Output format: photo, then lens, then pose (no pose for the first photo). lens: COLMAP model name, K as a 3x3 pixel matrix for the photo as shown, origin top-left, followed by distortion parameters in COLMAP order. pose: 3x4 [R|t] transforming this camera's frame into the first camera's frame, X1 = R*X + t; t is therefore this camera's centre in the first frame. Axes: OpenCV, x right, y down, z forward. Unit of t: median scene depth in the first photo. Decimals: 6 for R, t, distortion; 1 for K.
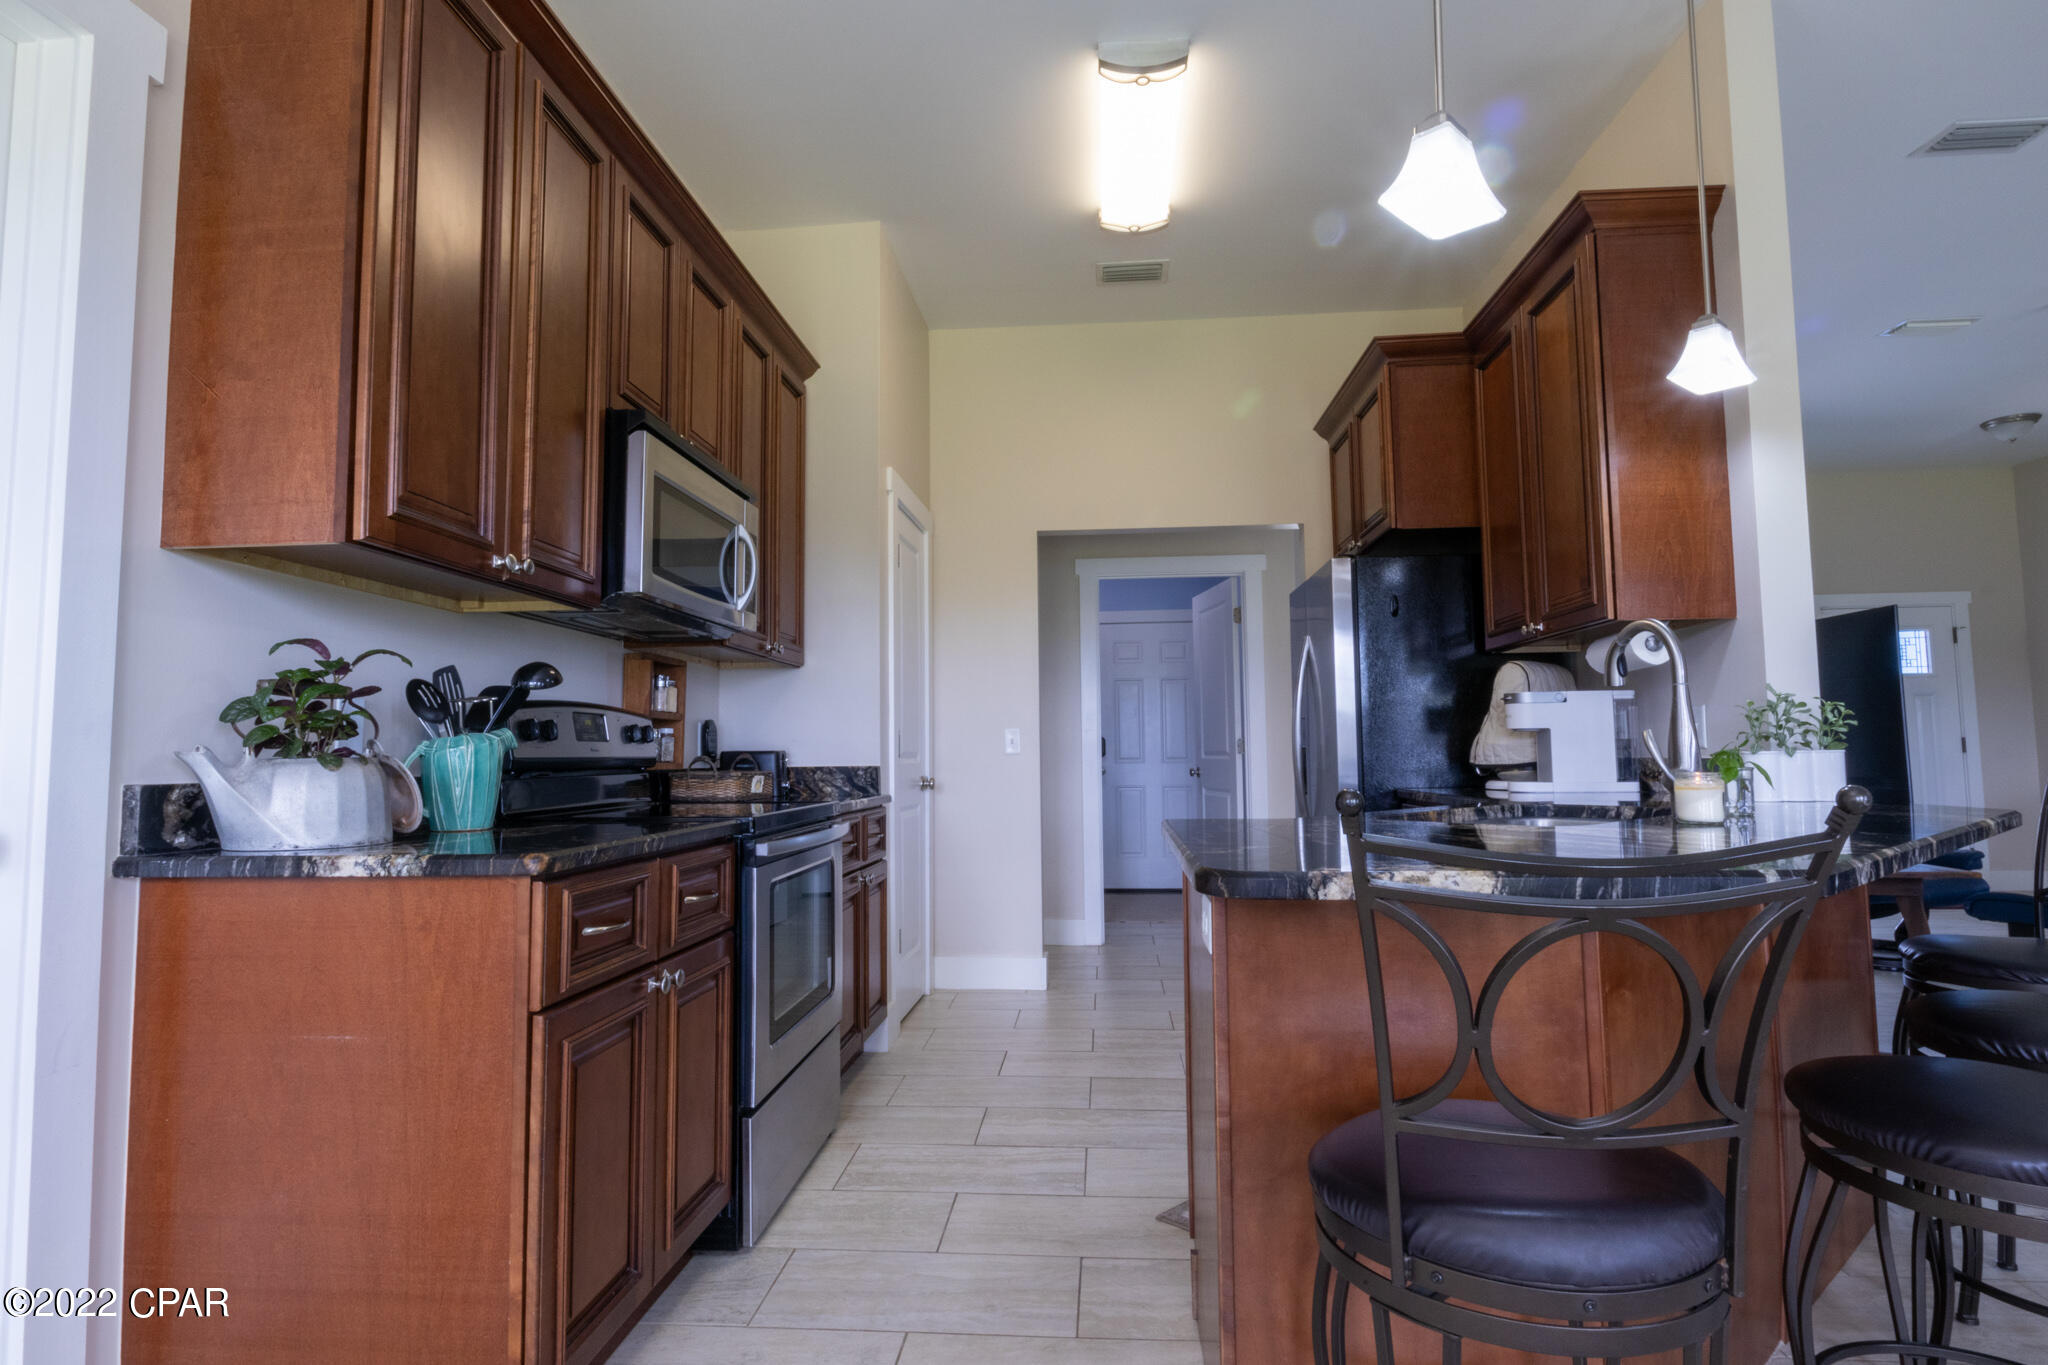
lens RADIAL K [[1045.4, 0, 1024.0], [0, 1045.4, 682.5], [0, 0, 1]] dist [-0.002299, -0.000453]
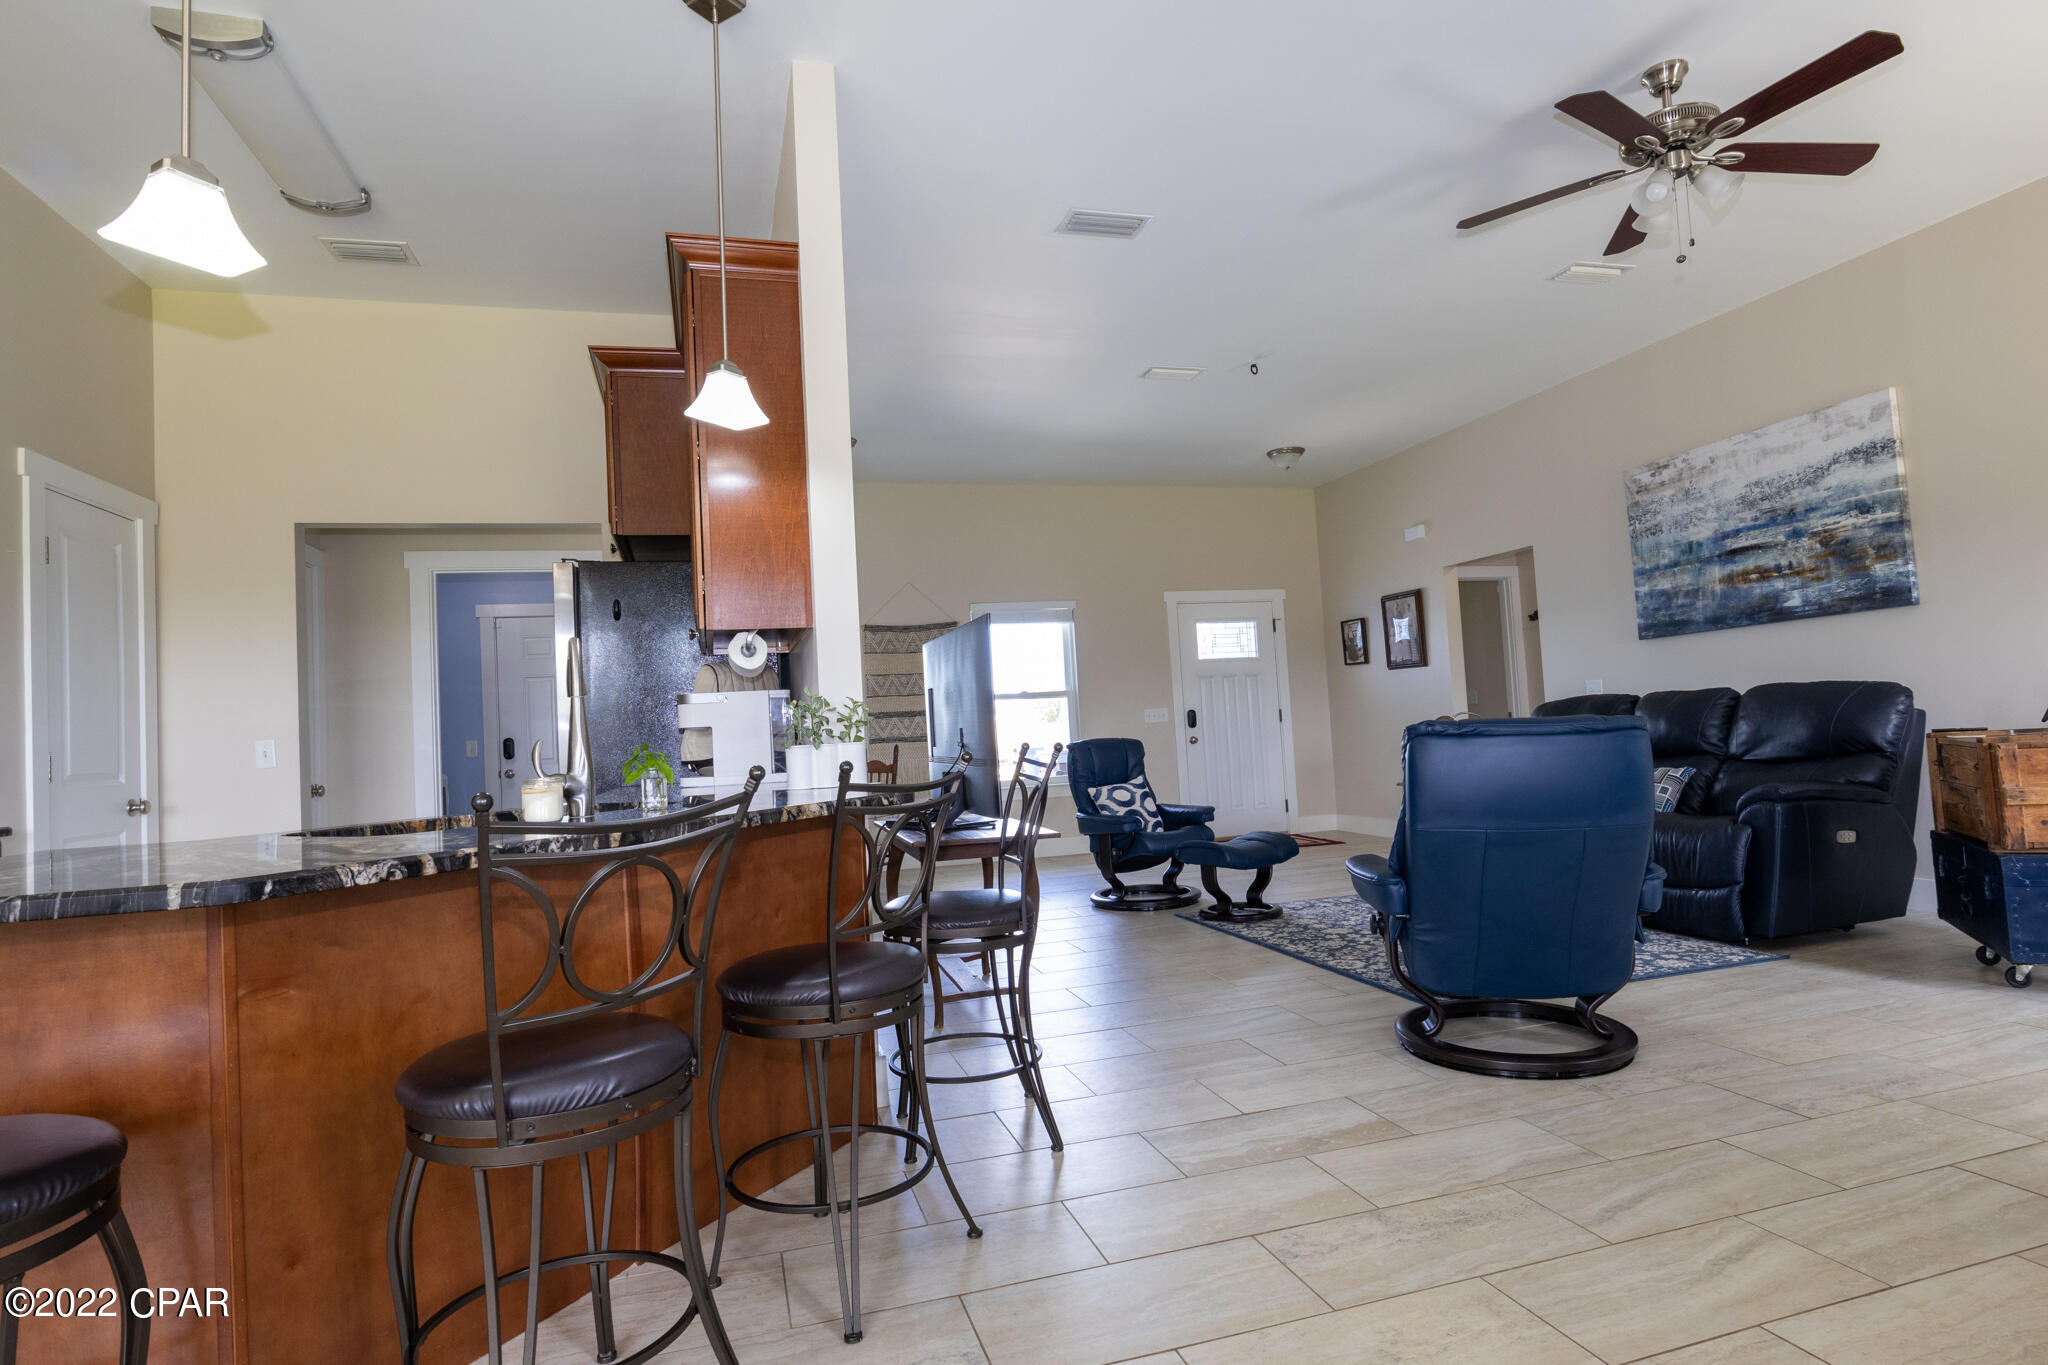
lens RADIAL K [[1074.9, 0, 1023.7], [0, 1074.9, 679.0], [0, 0, 1]] dist [-0.003953, -0.001100]
pose [[0.934111, -0.021875, 0.356311, 0.399104], [0.017885, 0.999735, 0.014488, -0.014908], [-0.356534, -0.007161, 0.934255, -0.144259]]
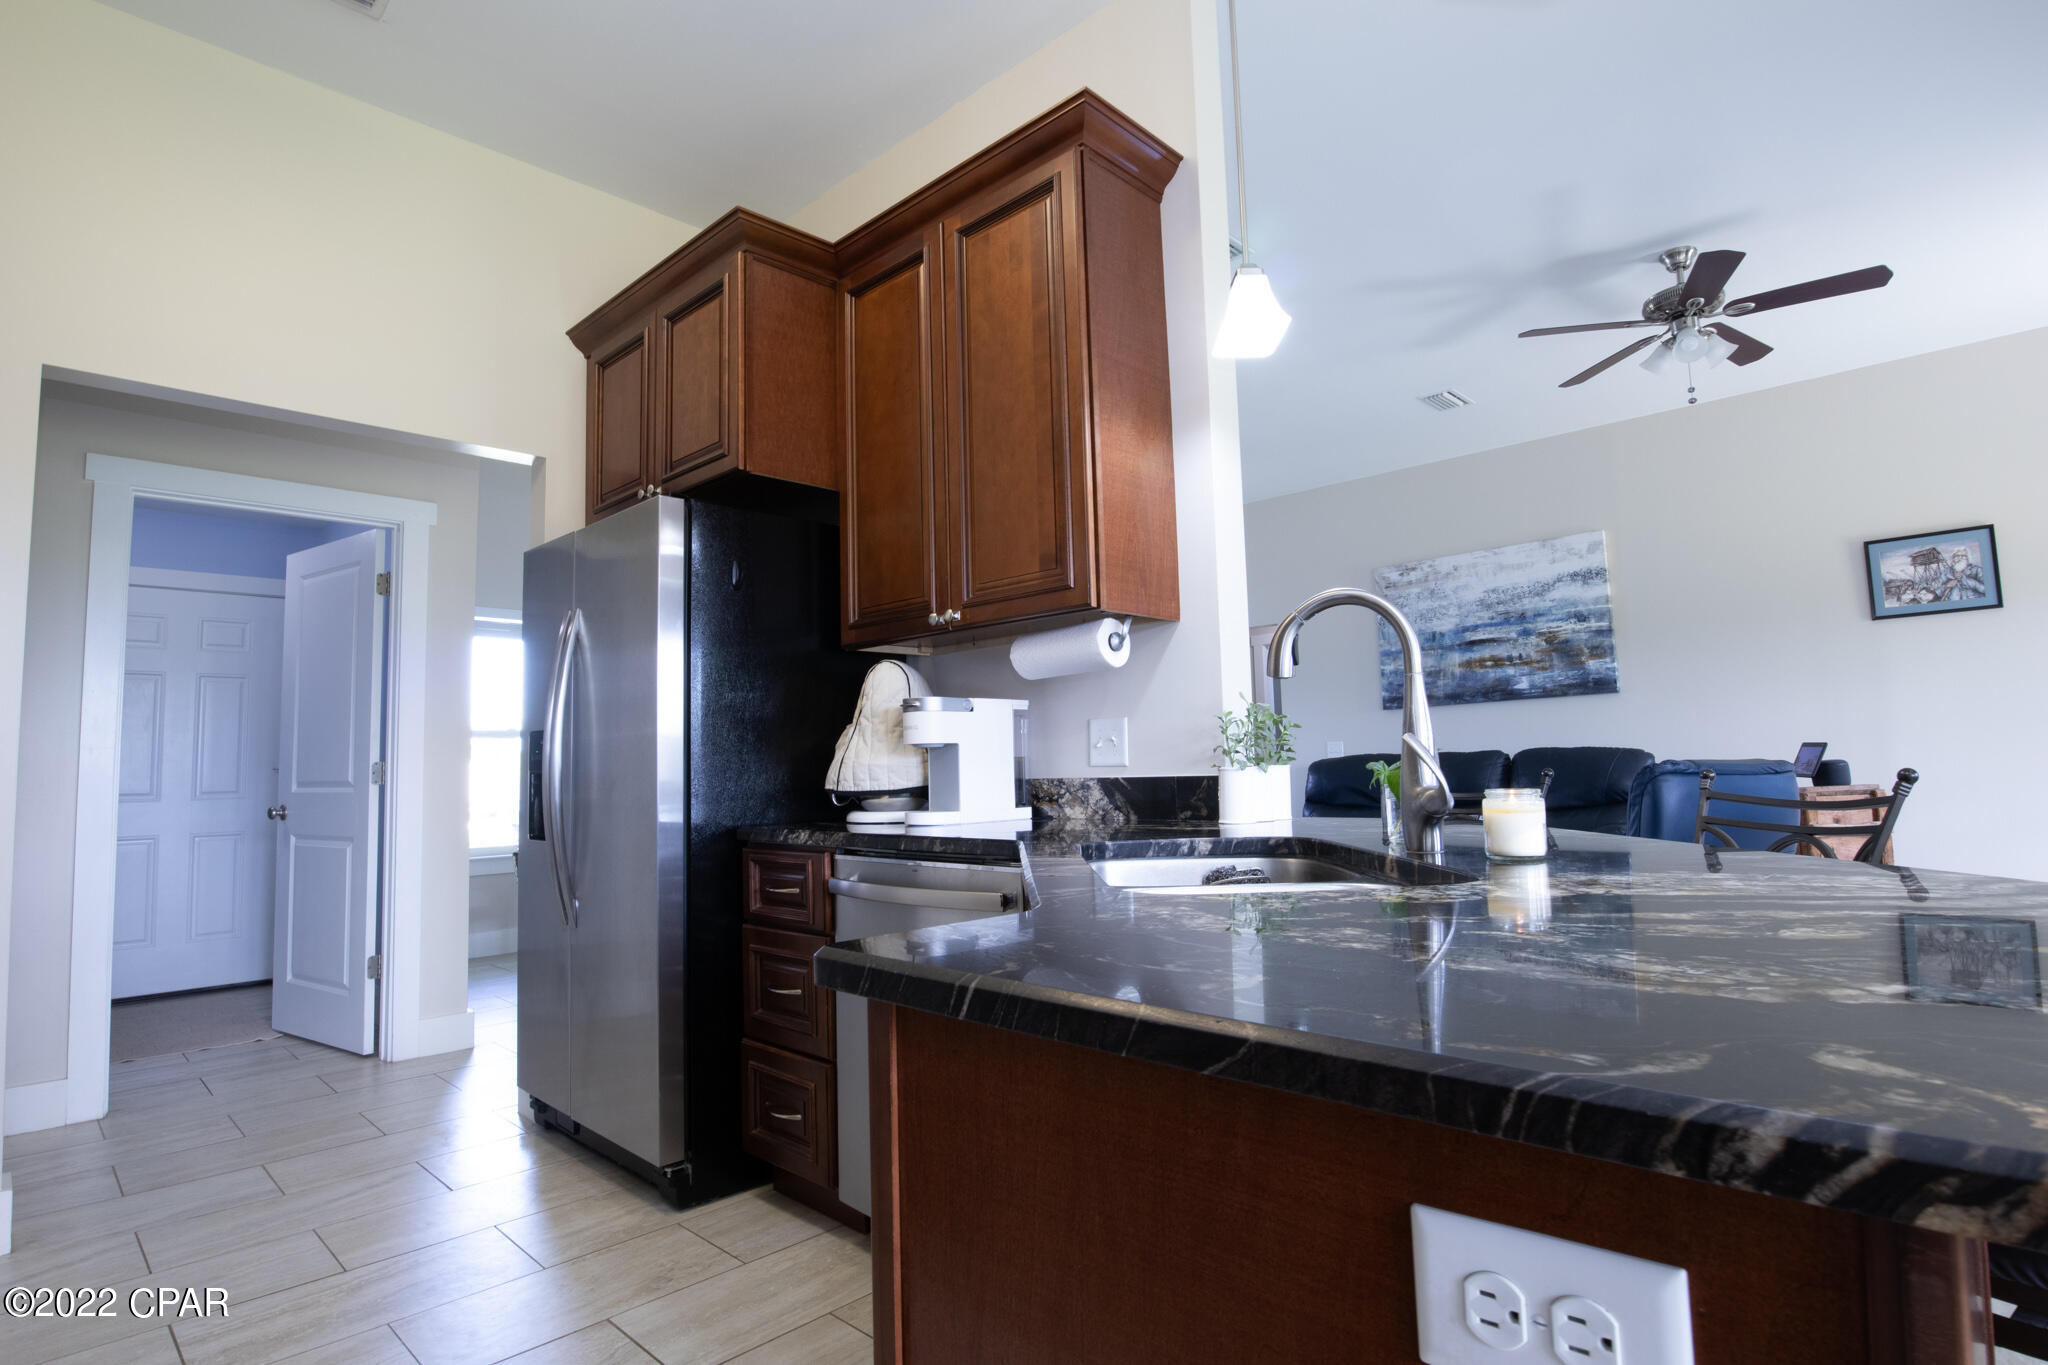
lens RADIAL K [[1026.6, 0, 1026.9], [0, 1026.6, 675.4], [0, 0, 1]] dist [-0.032818, 0.000044]
pose [[0.639127, 0.062029, 0.766595, -0.066739], [-0.034295, 0.998049, -0.052164, 0.030308], [-0.768336, 0.007050, 0.640008, 0.444223]]
